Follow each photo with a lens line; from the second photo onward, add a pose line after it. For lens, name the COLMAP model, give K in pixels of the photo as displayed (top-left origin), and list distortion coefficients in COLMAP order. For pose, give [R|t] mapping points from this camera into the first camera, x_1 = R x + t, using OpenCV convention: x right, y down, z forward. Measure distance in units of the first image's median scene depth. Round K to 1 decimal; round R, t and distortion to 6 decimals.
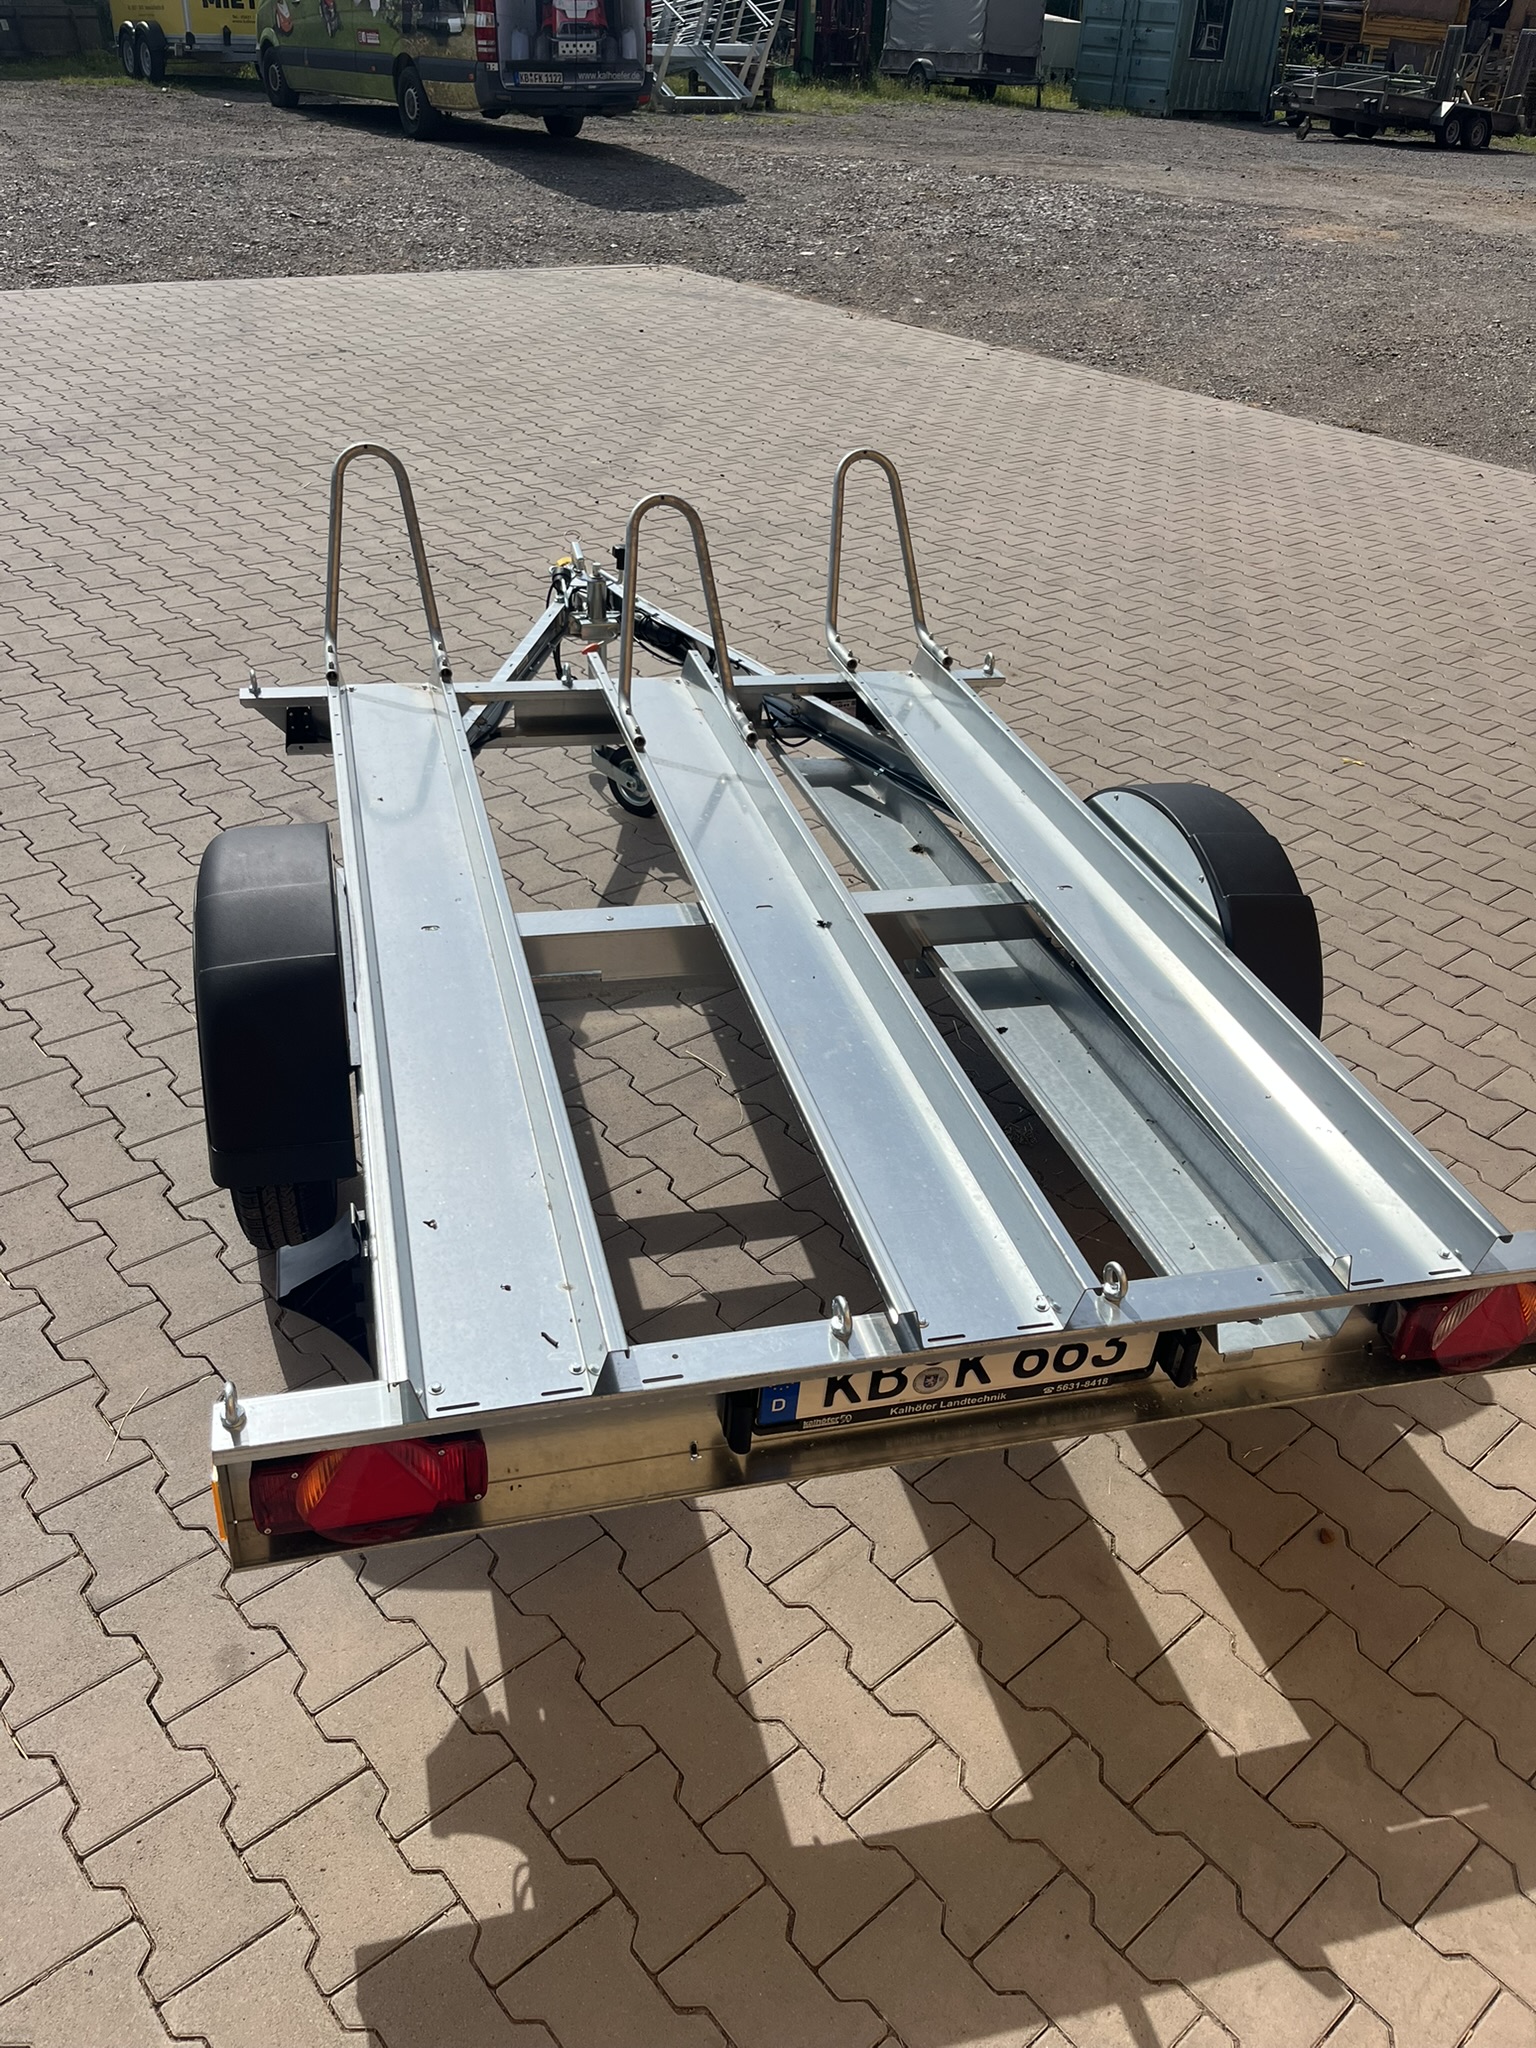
lens RADIAL K [[1554.2, 0, 757.7], [0, 1554.2, 1037.5], [0, 0, 1]] dist [0.061434, -0.086949]
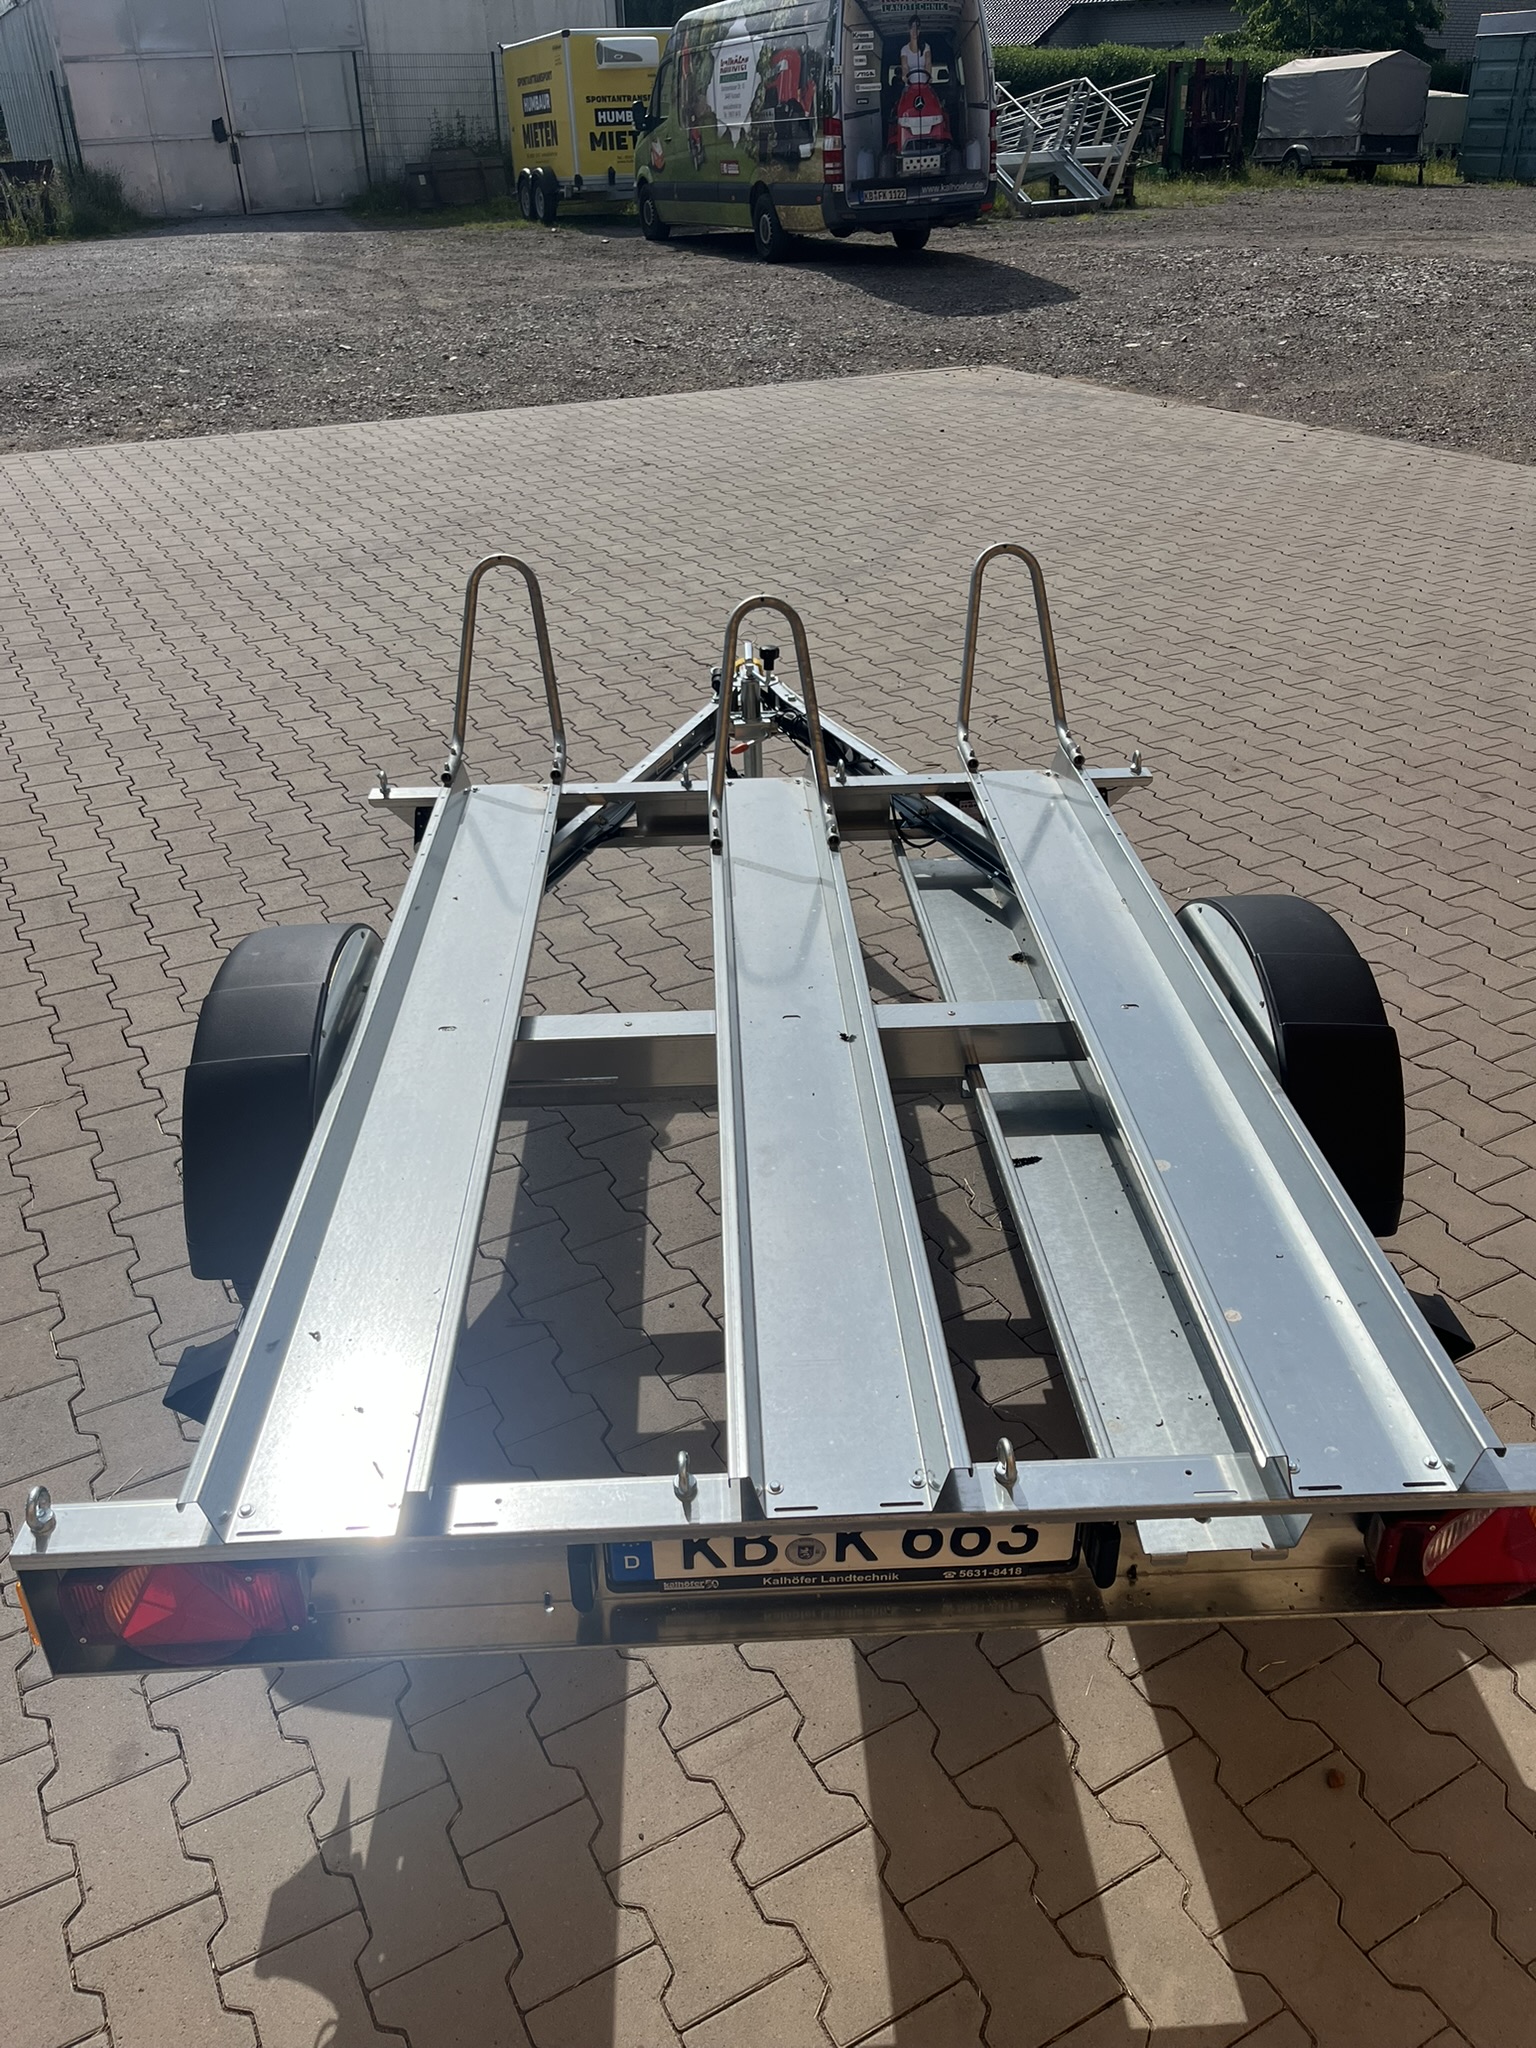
lens RADIAL K [[1554.2, 0, 780.6], [0, 1554.2, 1031.9], [0, 0, 1]] dist [0.061434, -0.086949]
pose [[0.975328, 0.035751, -0.217849, 0.167649], [-0.048183, 0.997483, -0.052020, -0.020138], [0.215440, 0.061233, 0.974595, 0.053026]]
